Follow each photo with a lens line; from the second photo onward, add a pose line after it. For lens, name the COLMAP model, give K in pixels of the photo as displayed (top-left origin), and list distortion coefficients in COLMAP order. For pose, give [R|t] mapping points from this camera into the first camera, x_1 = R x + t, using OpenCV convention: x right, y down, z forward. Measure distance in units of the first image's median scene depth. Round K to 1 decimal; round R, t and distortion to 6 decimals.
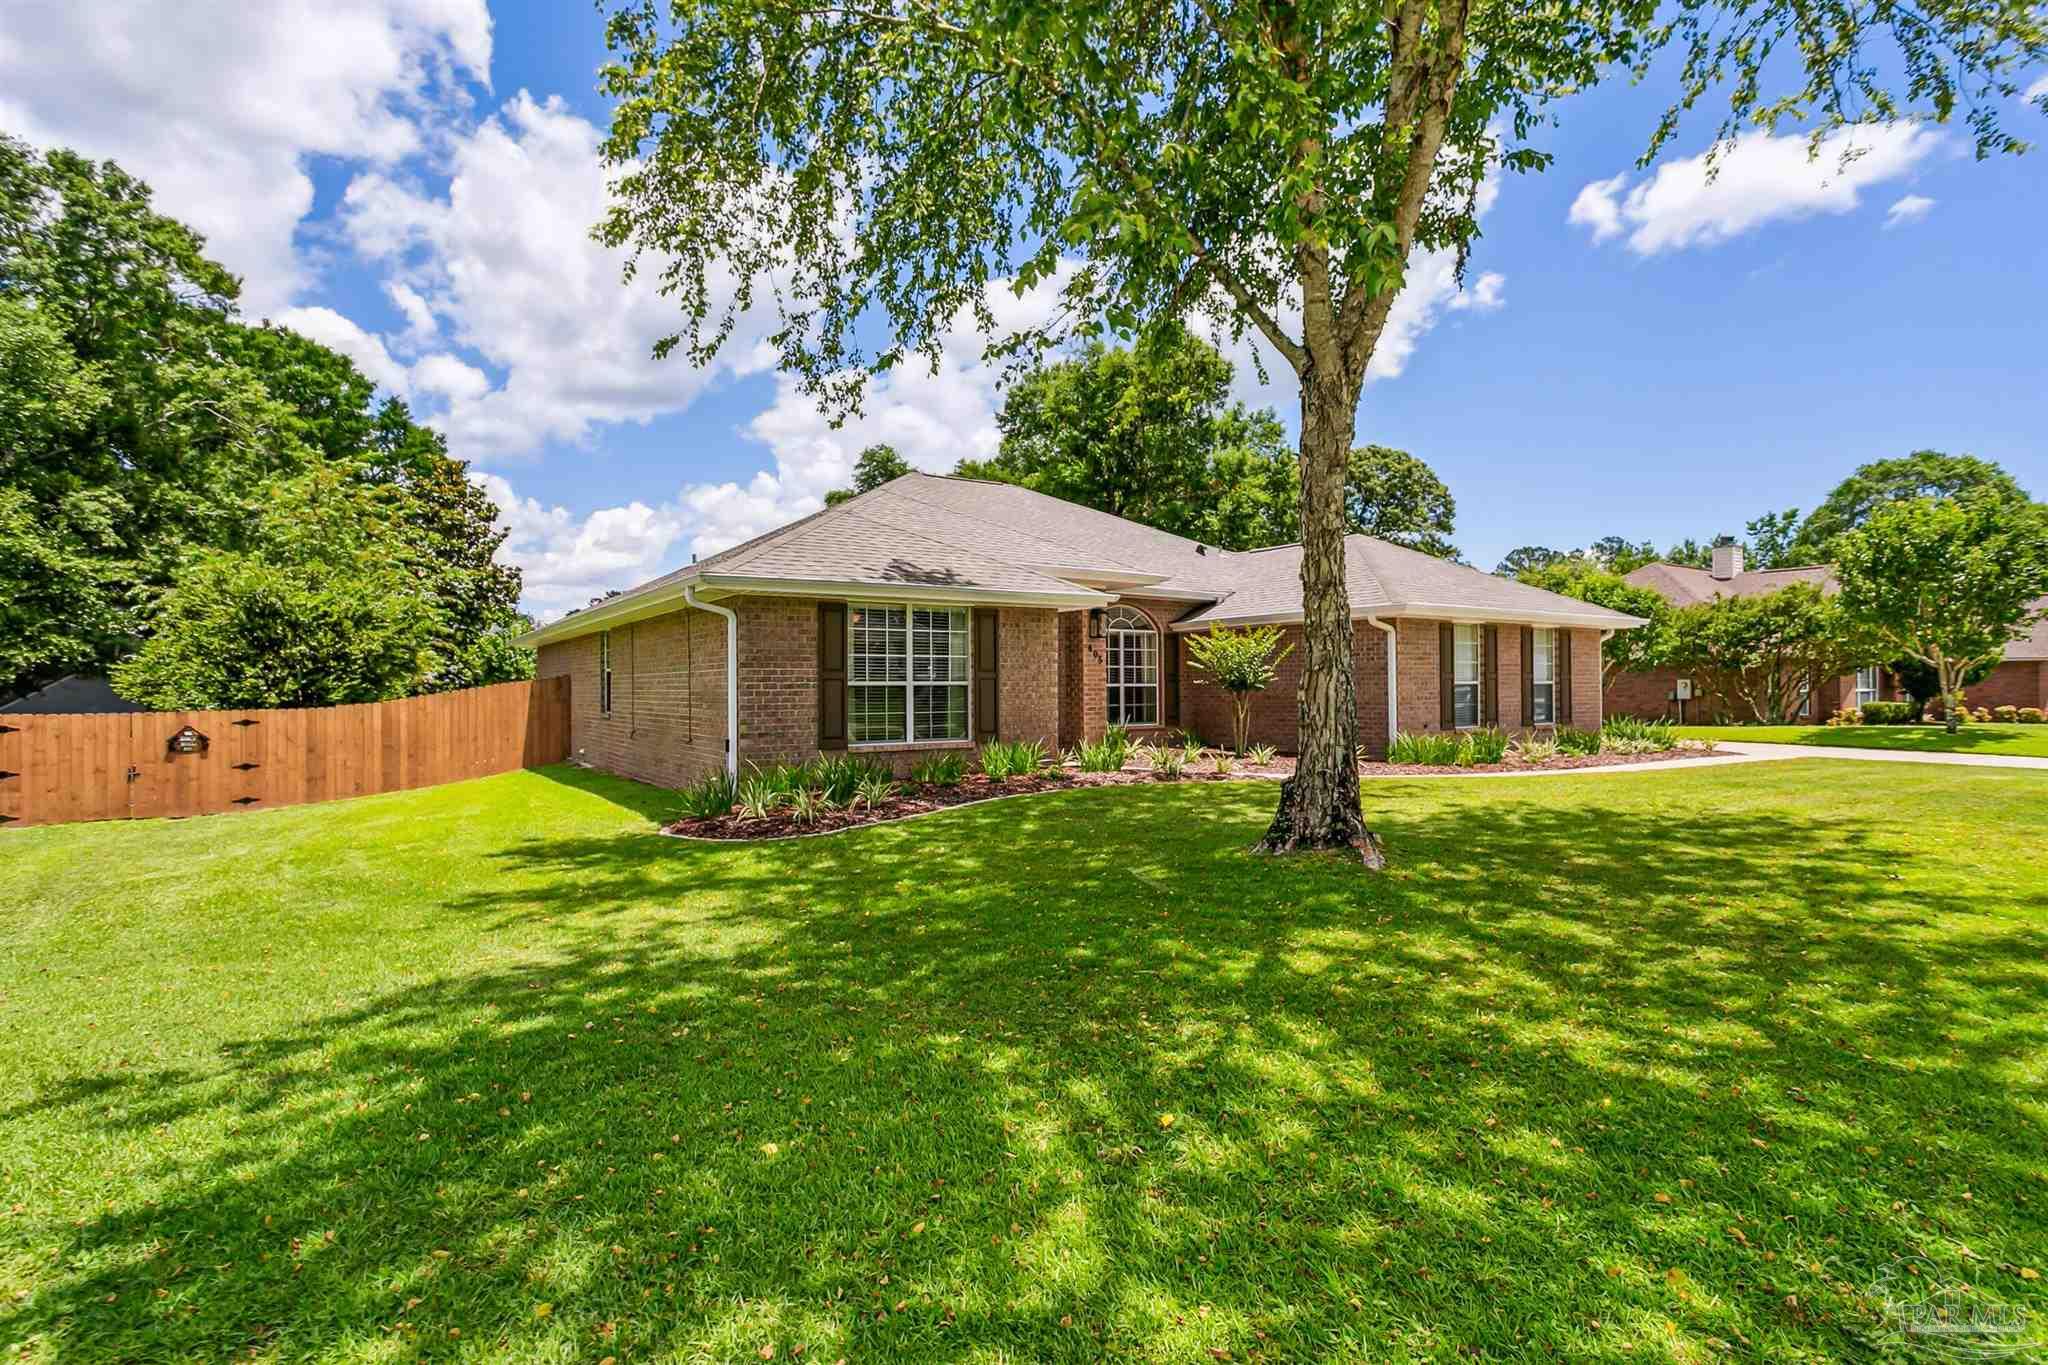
lens RADIAL K [[1011.4, 0, 1026.4], [0, 1011.4, 690.6], [0, 0, 1]] dist [-0.000892, -0.001398]
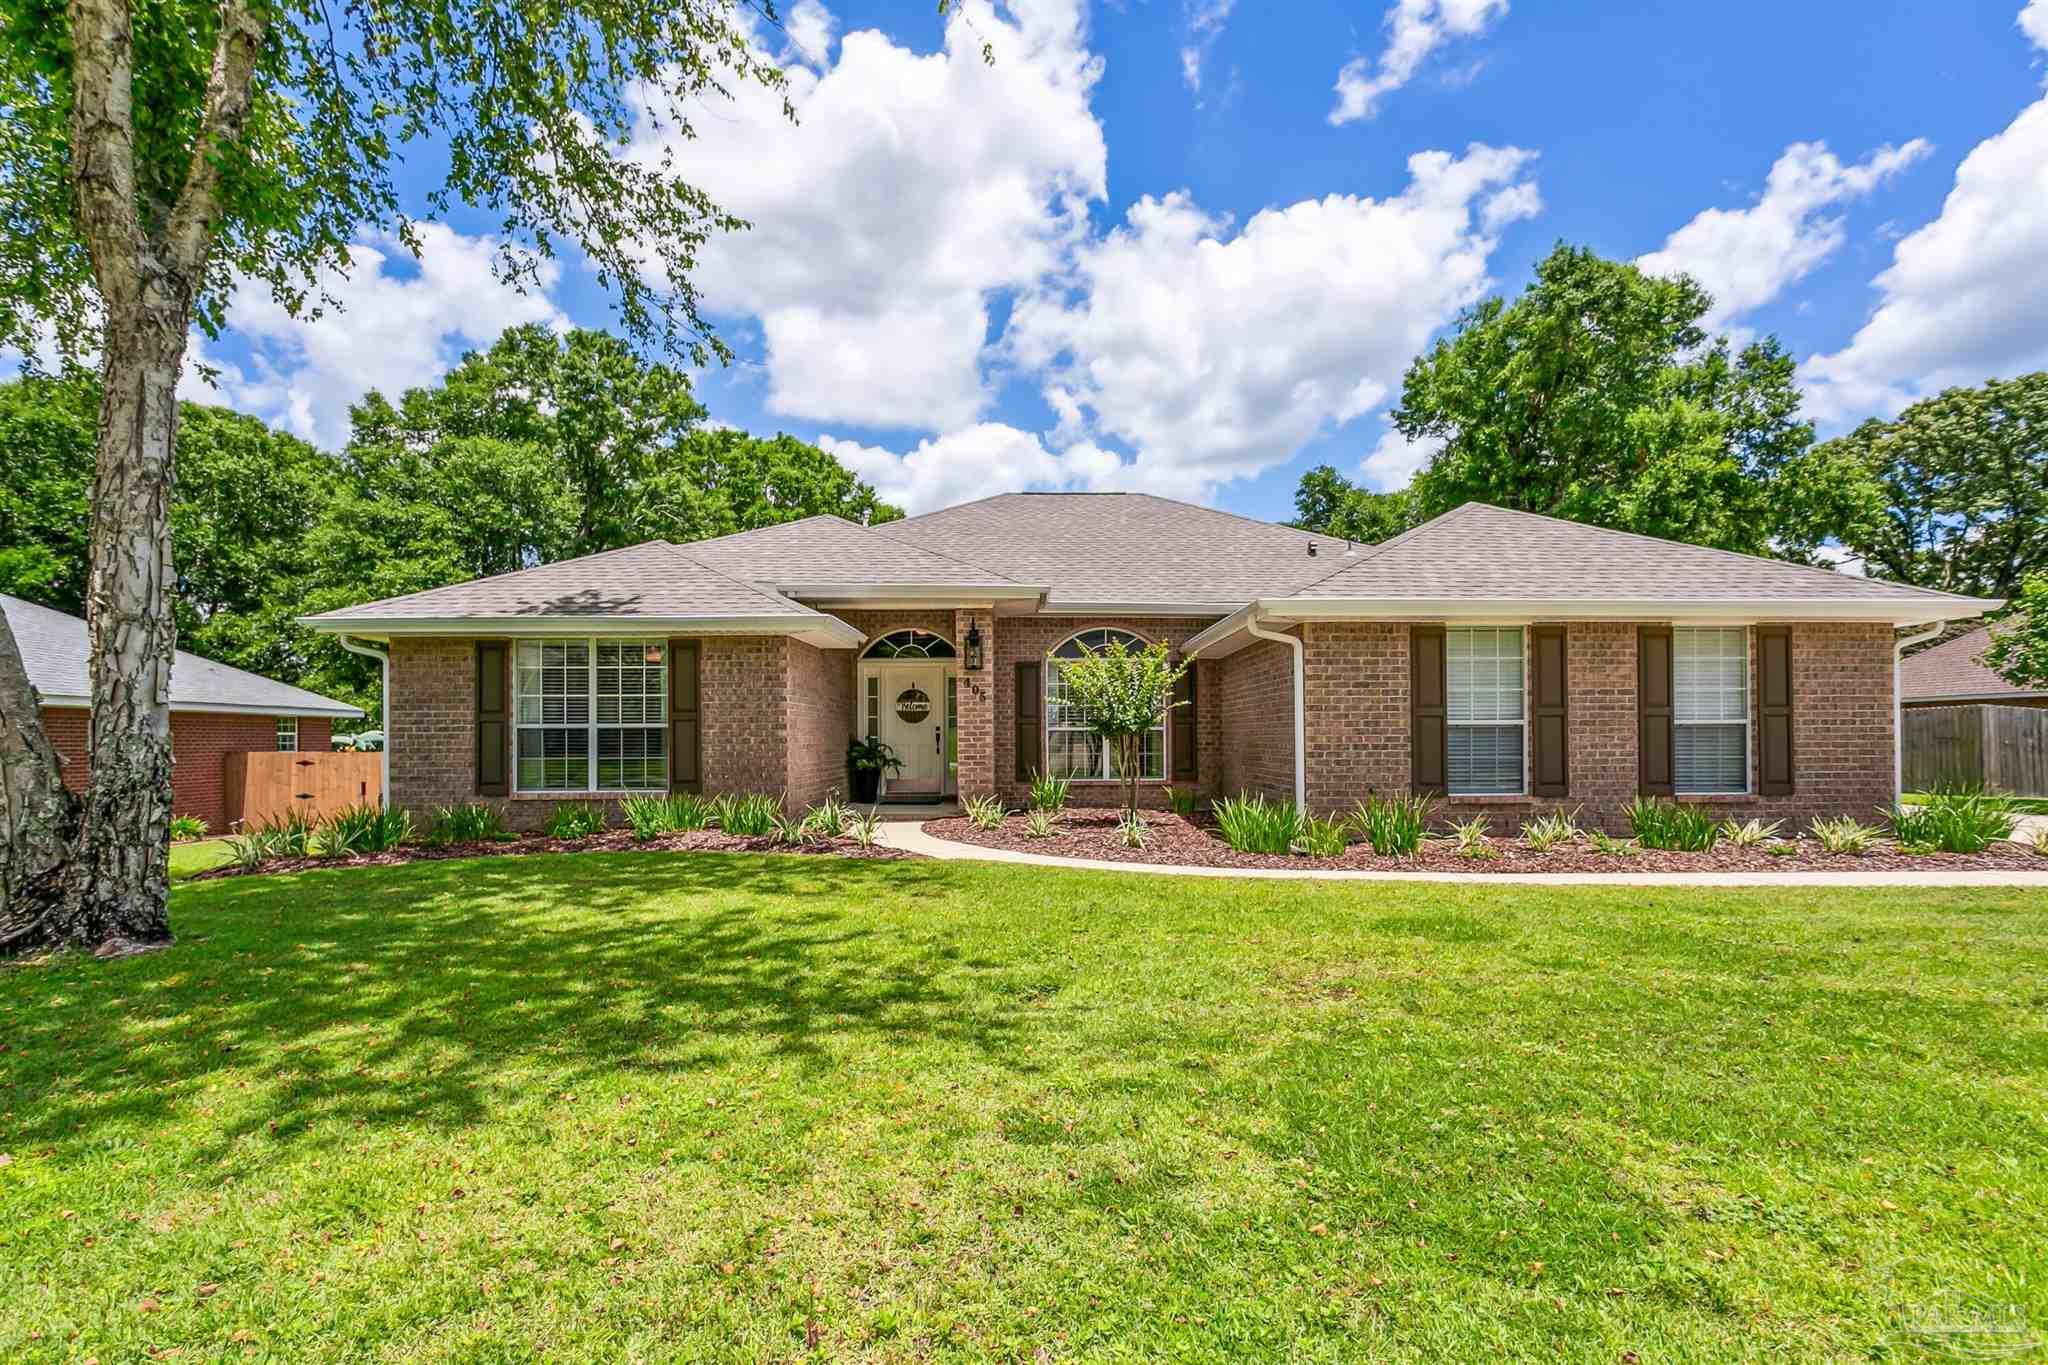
lens RADIAL K [[1011.4, 0, 1053.2], [0, 1011.4, 728.8], [0, 0, 1]] dist [-0.000892, -0.001398]
pose [[0.848713, -0.000207, -0.528853, 0.184667], [-0.001991, 0.999992, -0.003587, -0.000561], [0.528850, 0.004097, 0.848706, 0.117188]]
